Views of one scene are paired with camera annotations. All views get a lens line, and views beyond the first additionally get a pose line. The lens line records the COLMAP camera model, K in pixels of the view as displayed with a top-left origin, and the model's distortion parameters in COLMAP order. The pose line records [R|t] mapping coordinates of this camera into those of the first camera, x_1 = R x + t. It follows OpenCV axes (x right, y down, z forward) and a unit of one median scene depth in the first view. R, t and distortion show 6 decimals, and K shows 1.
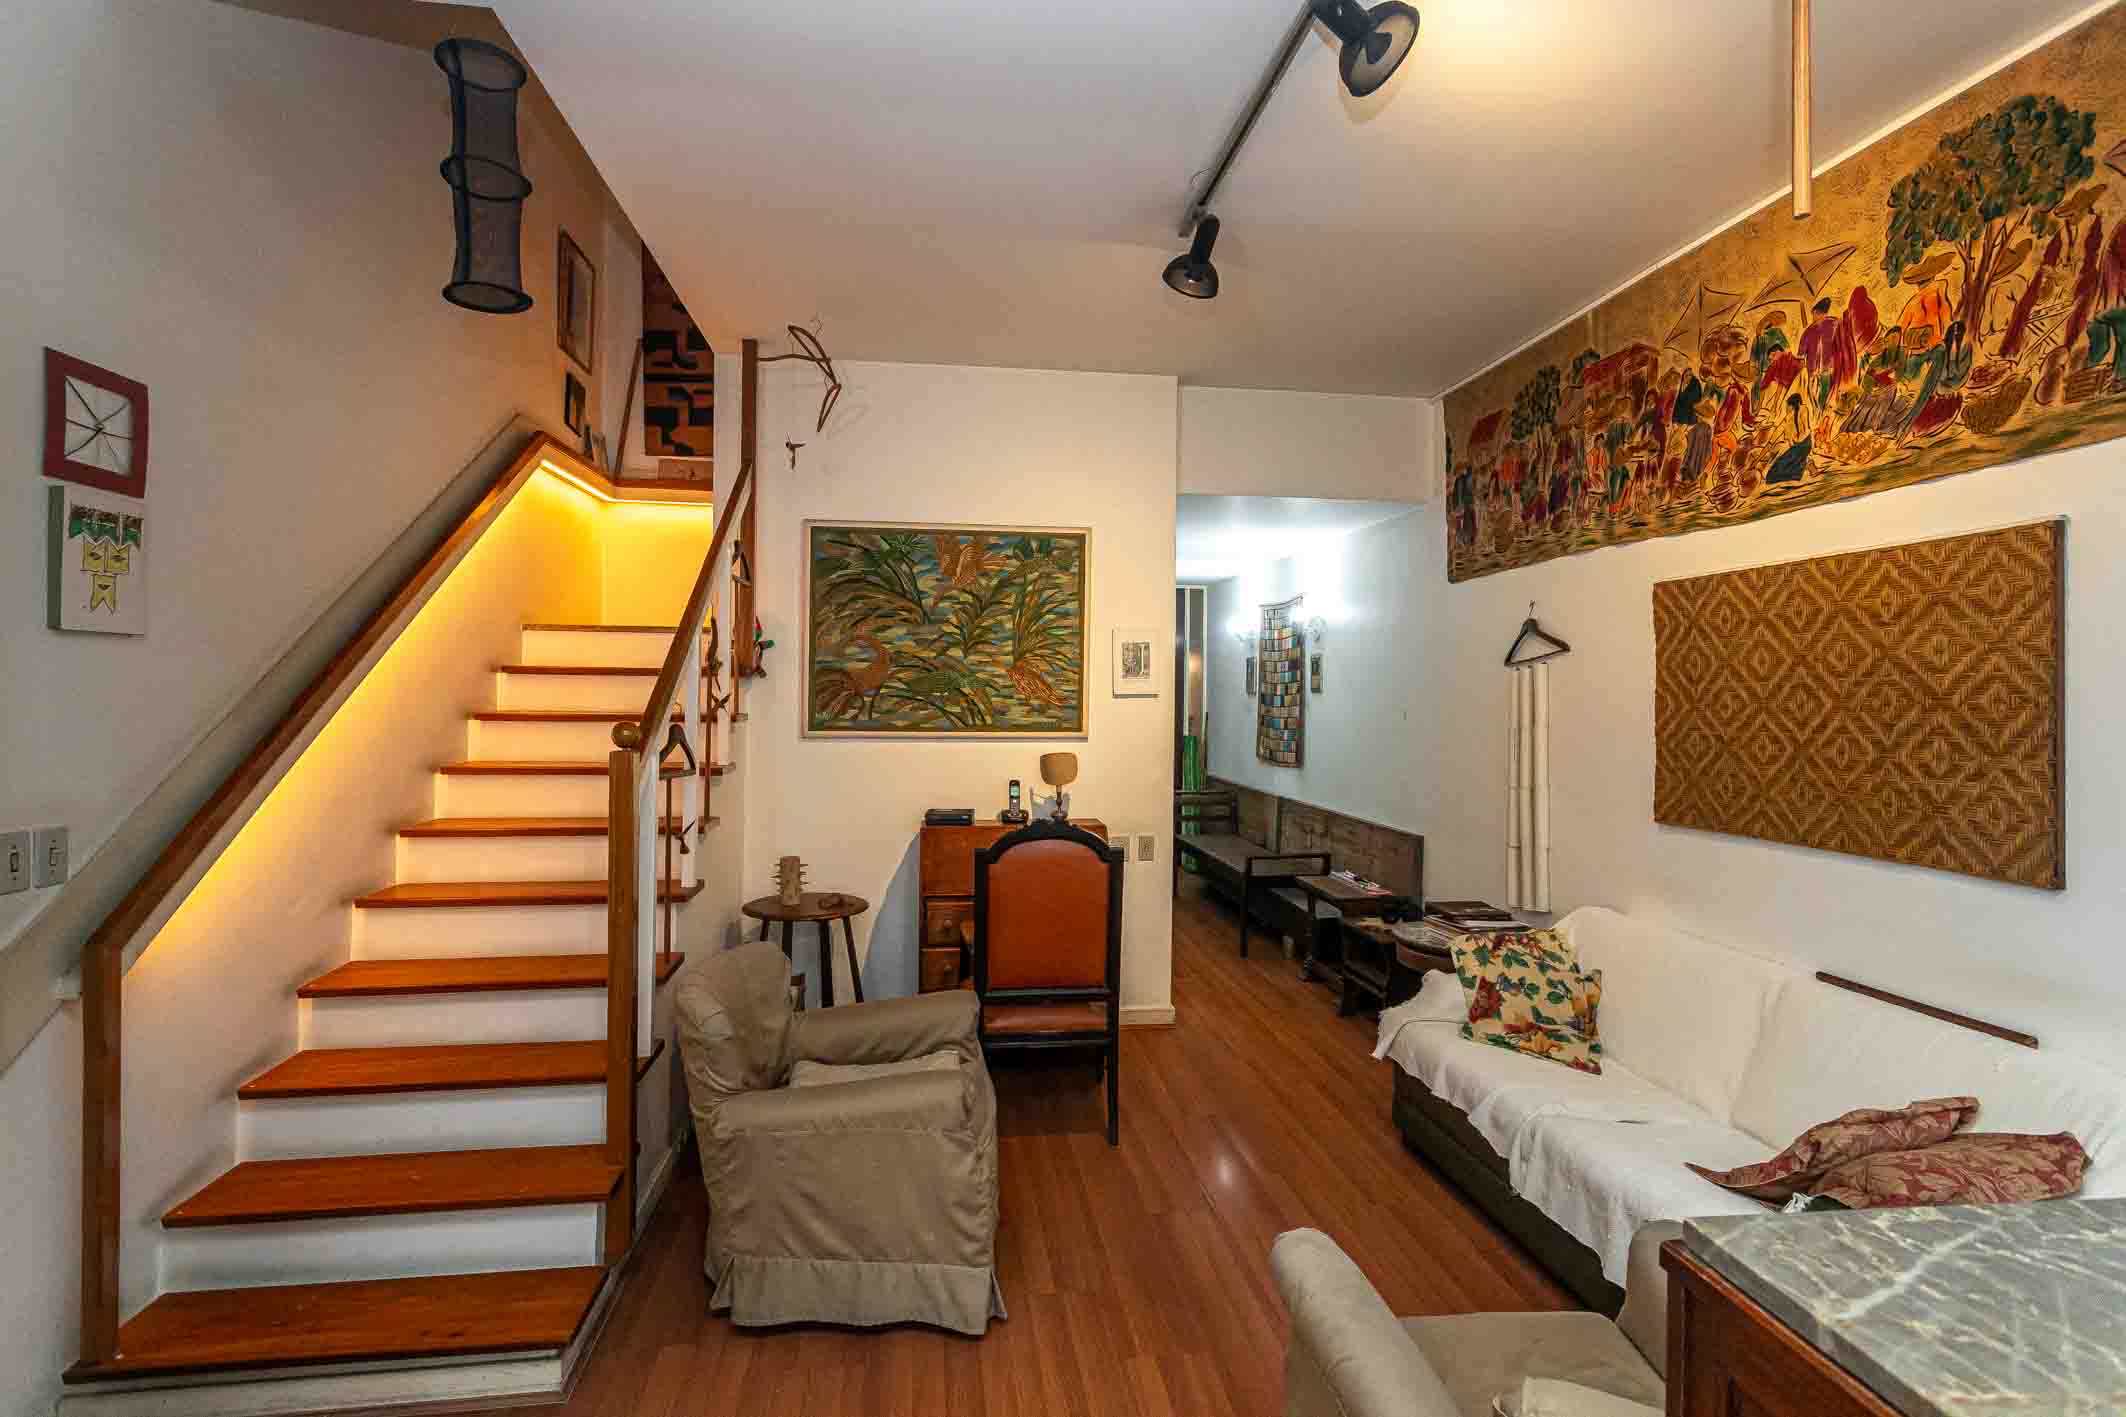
lens RADIAL K [[1042.8, 0, 1071.3], [0, 1042.8, 696.9], [0, 0, 1]] dist [0.003352, 0.004250]
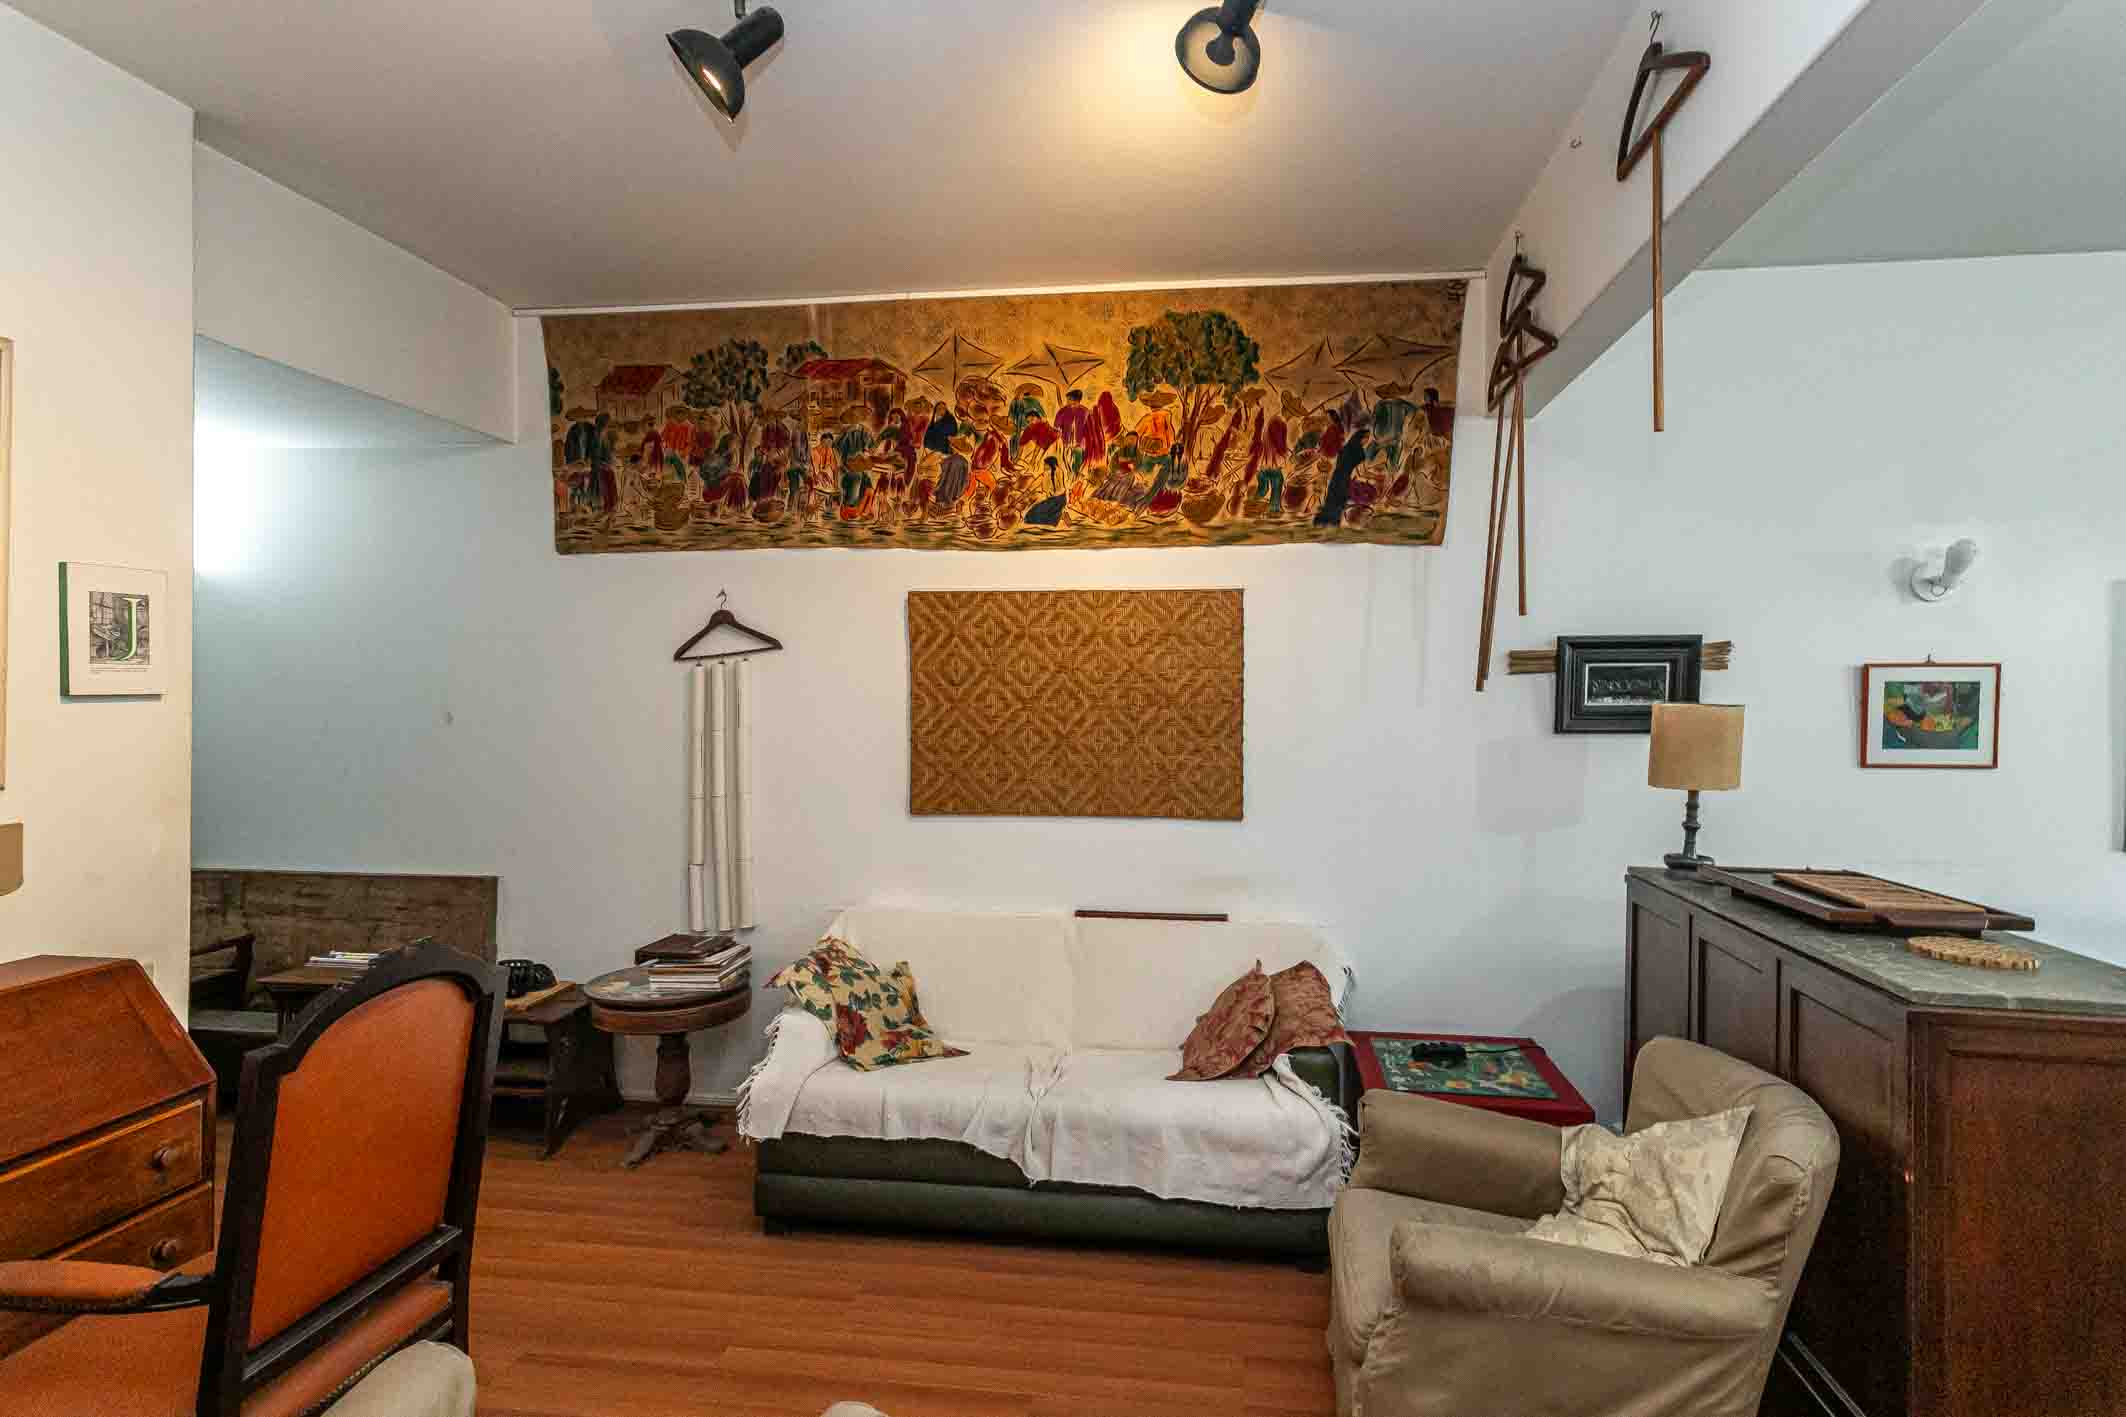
lens RADIAL K [[1042.8, 0, 1112.3], [0, 1042.8, 697.5], [0, 0, 1]] dist [0.003352, 0.004250]
pose [[0.232173, -0.008554, 0.972637, -0.416365], [-0.004939, 0.999938, 0.009973, -0.011043], [-0.972662, -0.007120, 0.232116, 0.519521]]
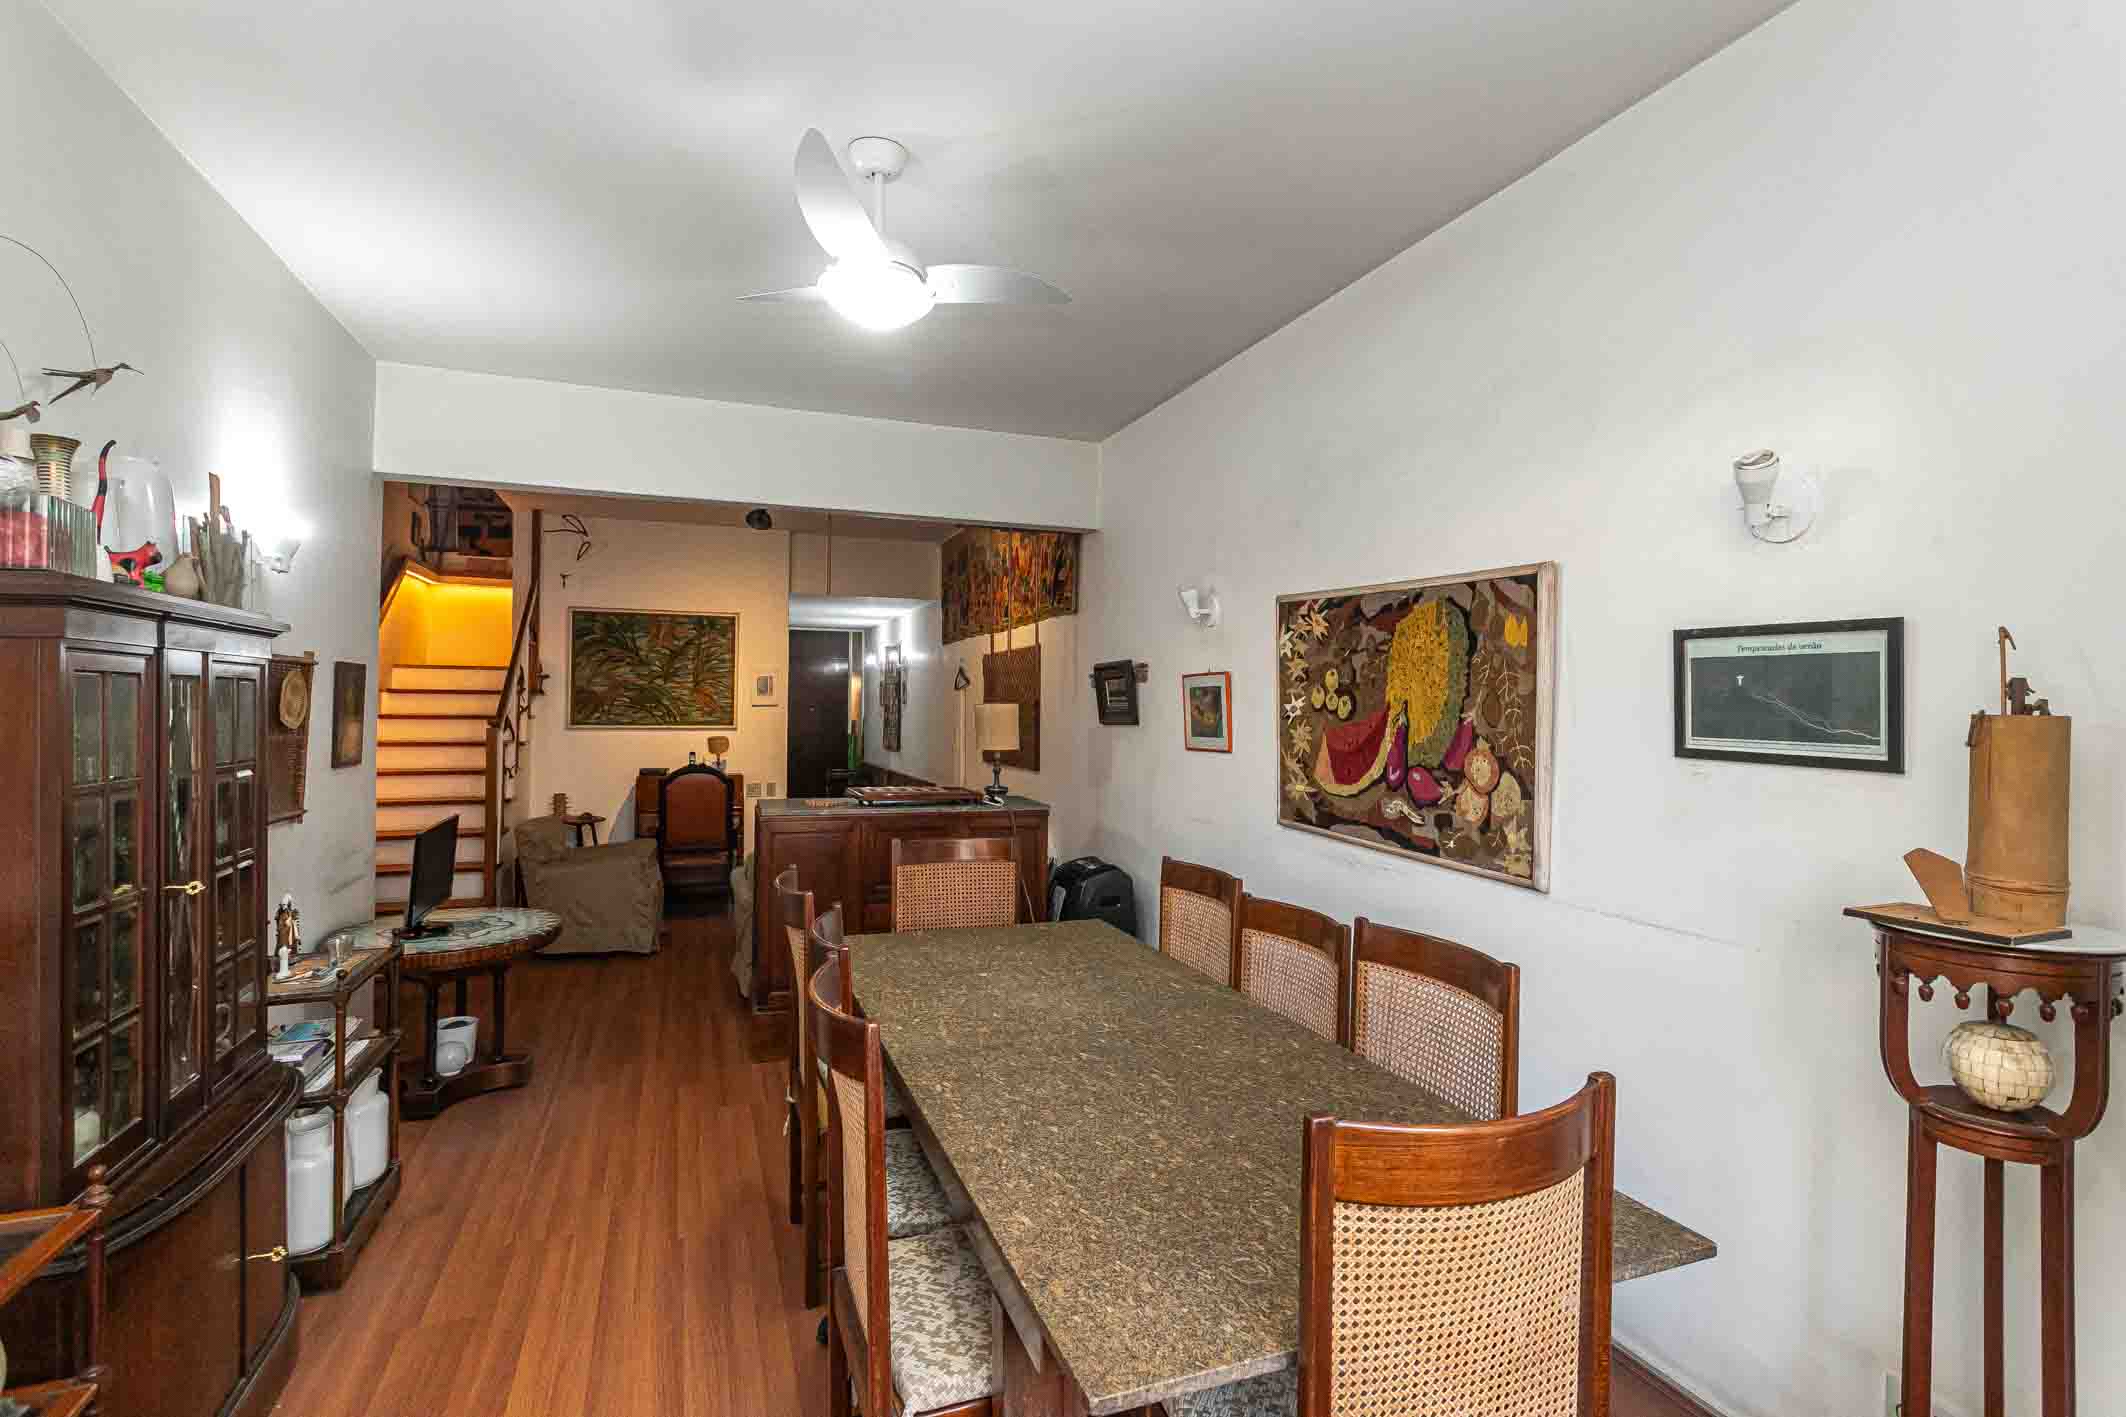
lens RADIAL K [[1042.8, 0, 1076.4], [0, 1042.8, 699.0], [0, 0, 1]] dist [0.003352, 0.004250]
pose [[0.975779, 0.002456, 0.218745, 0.248343], [-0.000189, 0.999946, -0.010385, 0.008122], [-0.218759, 0.010092, 0.975727, -1.146522]]
